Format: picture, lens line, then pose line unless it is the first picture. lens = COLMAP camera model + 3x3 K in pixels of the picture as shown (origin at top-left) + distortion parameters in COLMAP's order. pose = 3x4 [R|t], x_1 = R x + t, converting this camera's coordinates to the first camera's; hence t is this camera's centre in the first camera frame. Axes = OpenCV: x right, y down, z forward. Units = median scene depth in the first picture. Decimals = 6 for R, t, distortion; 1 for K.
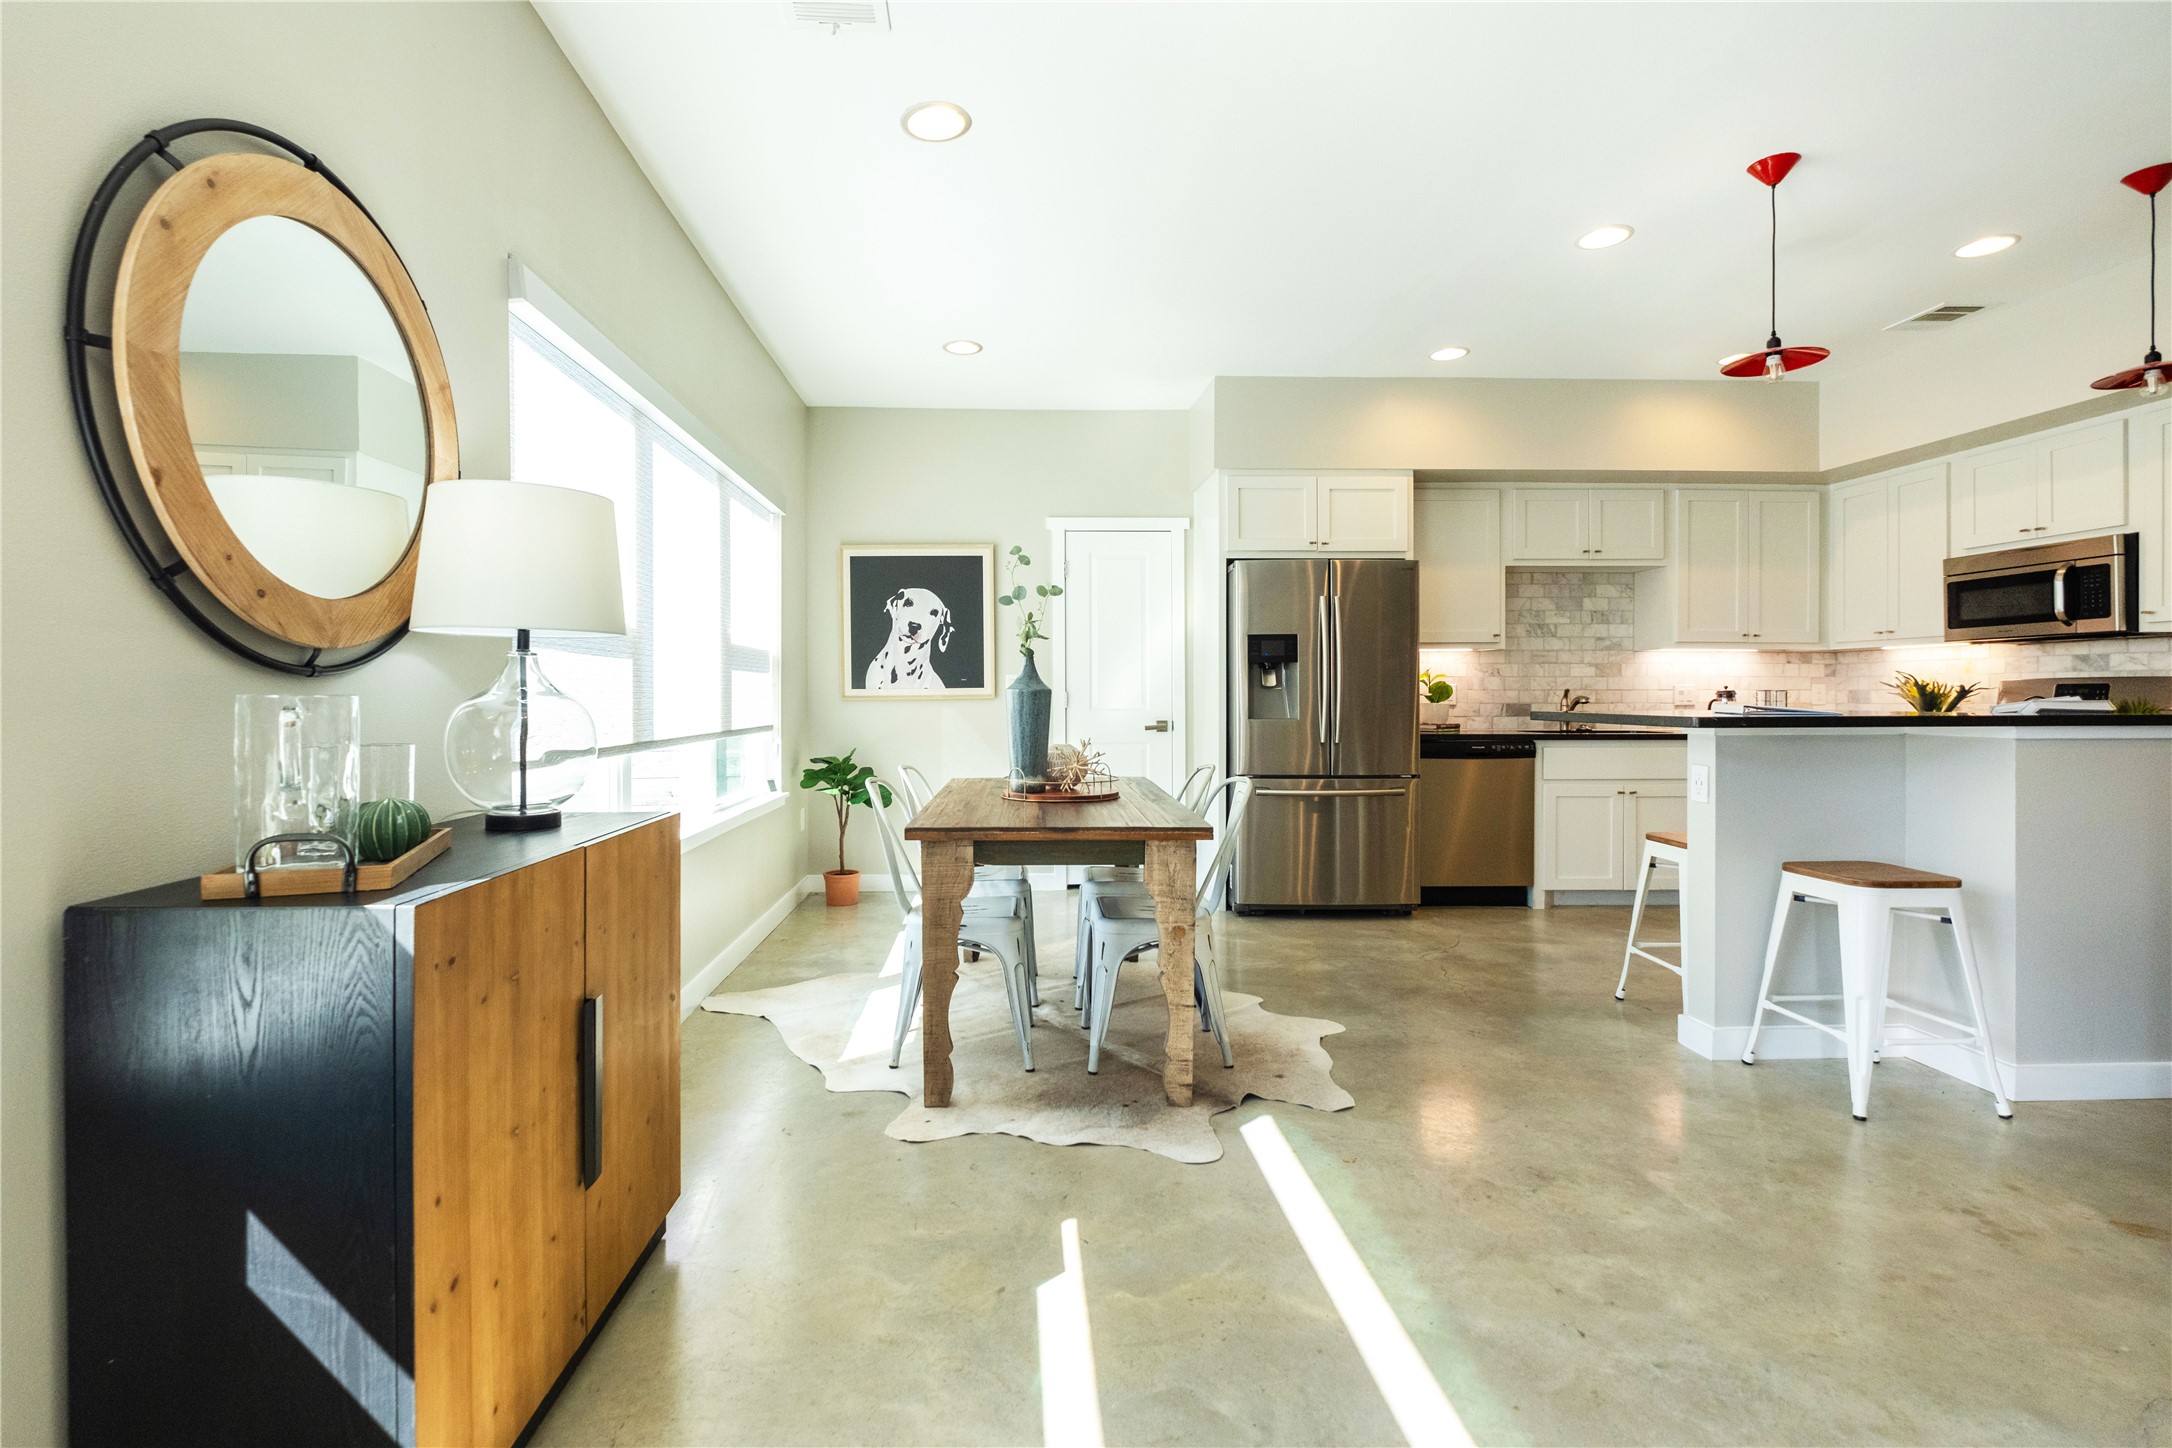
lens RADIAL K [[979.9, 0, 1052.0], [0, 979.9, 696.1], [0, 0, 1]] dist [0.002165, -0.002914]
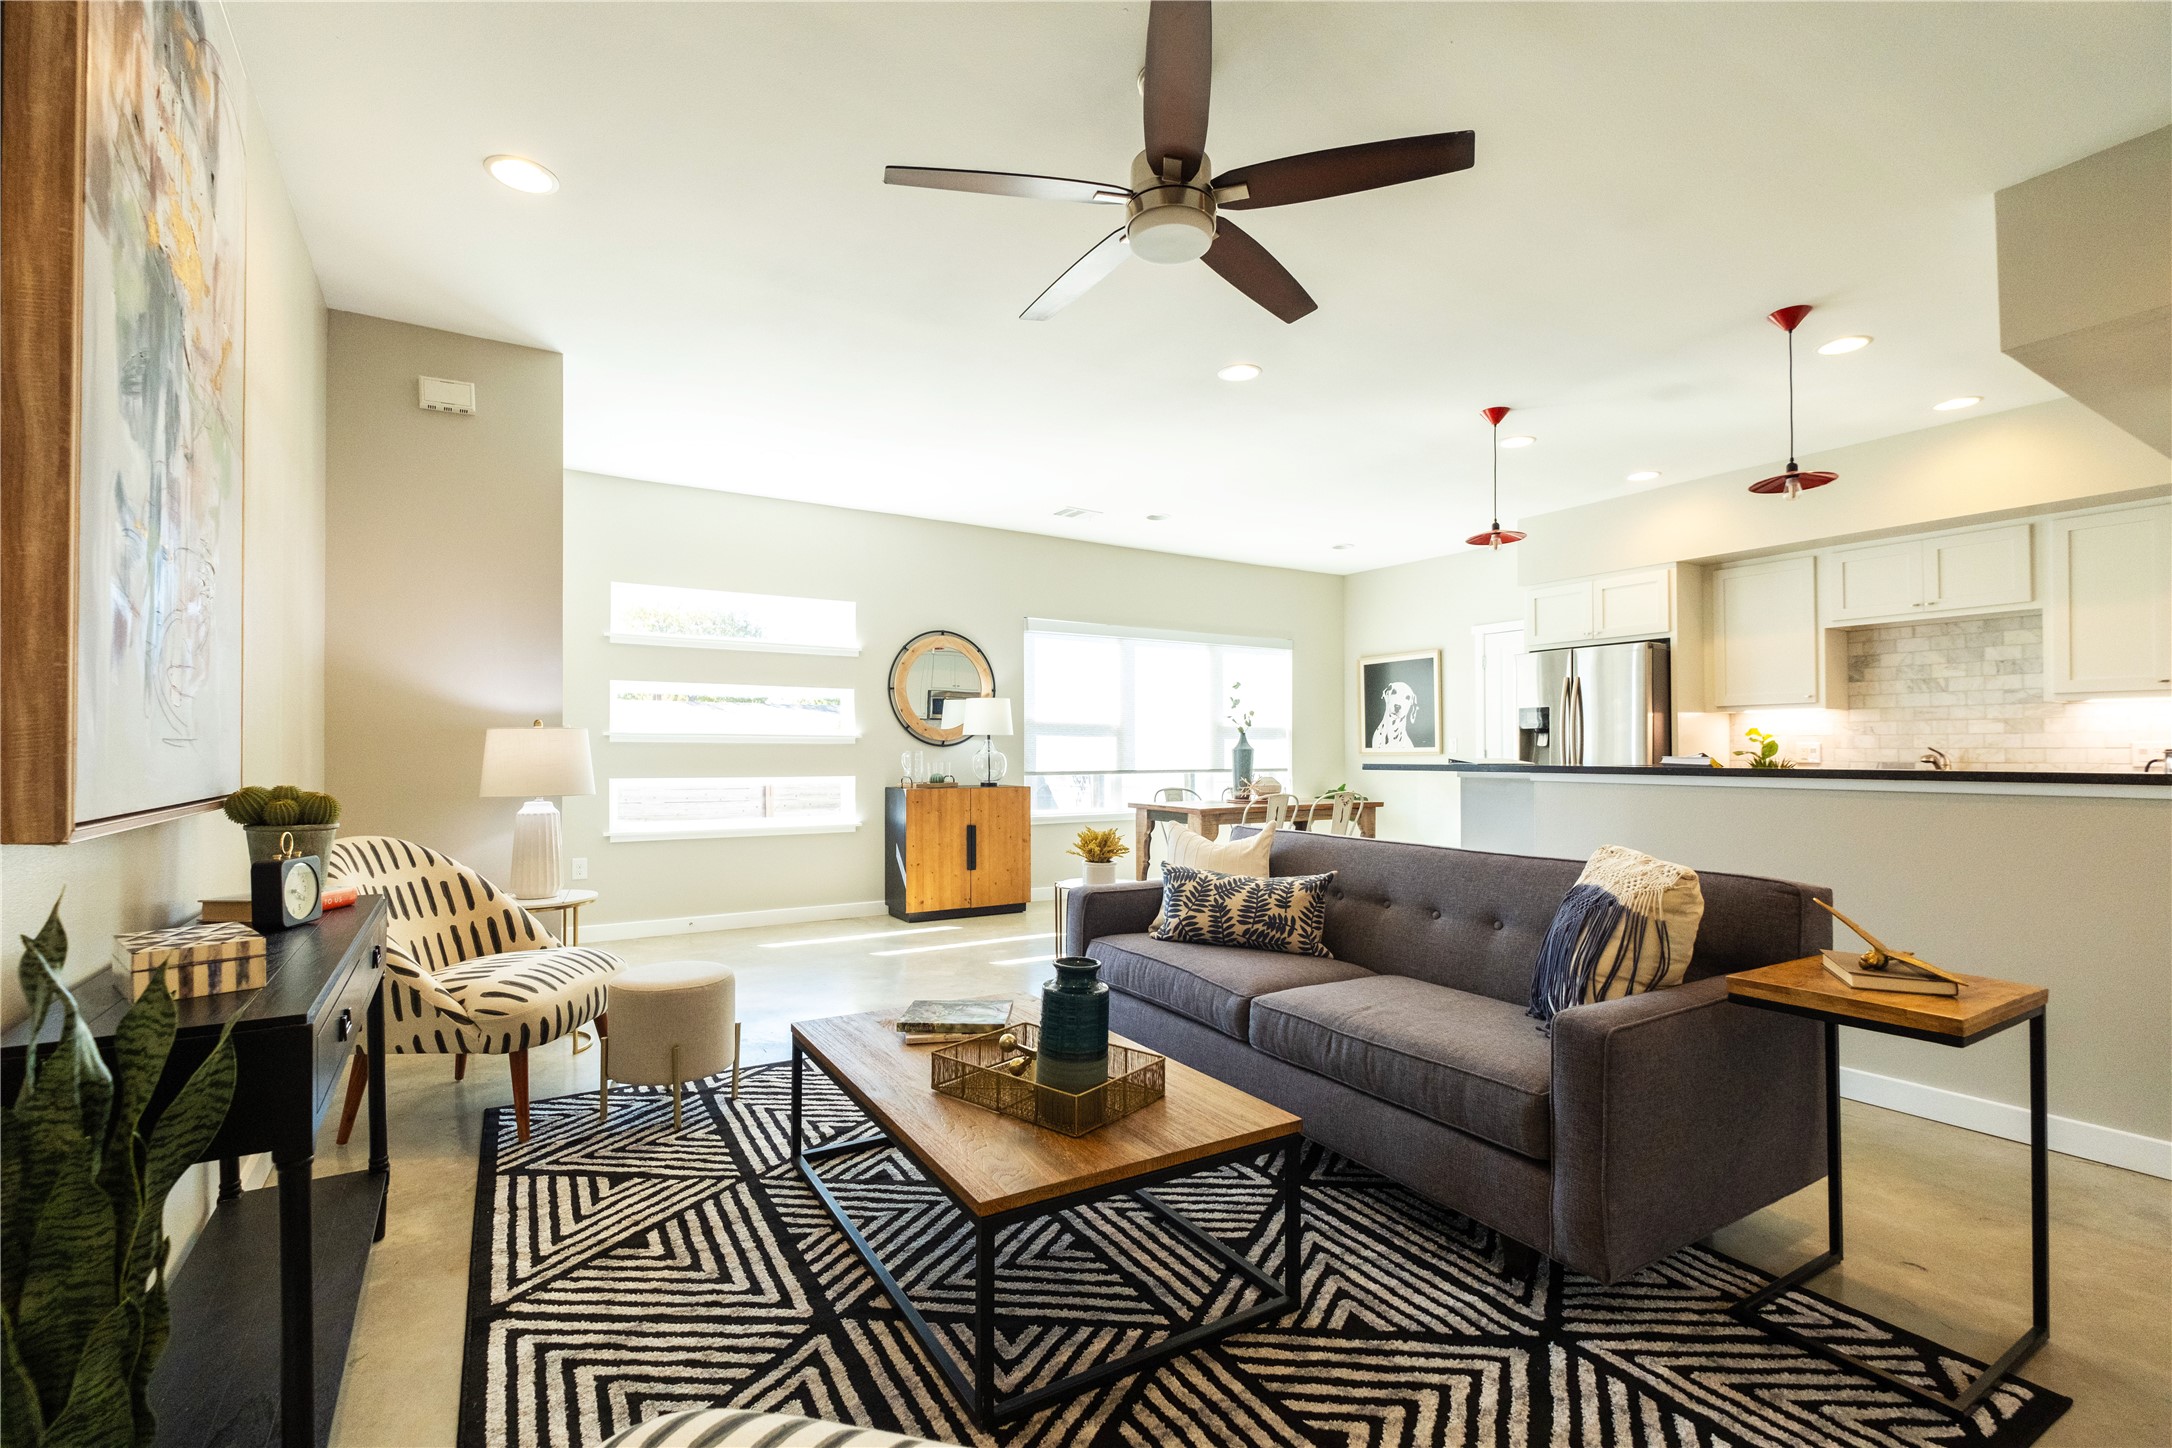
lens RADIAL K [[979.9, 0, 1086.4], [0, 979.9, 738.6], [0, 0, 1]] dist [0.002165, -0.002914]
pose [[0.503749, -0.009532, -0.863797, 0.927620], [-0.003652, 0.999907, -0.013164, -0.000274], [0.863842, 0.009785, 0.503667, -0.182293]]
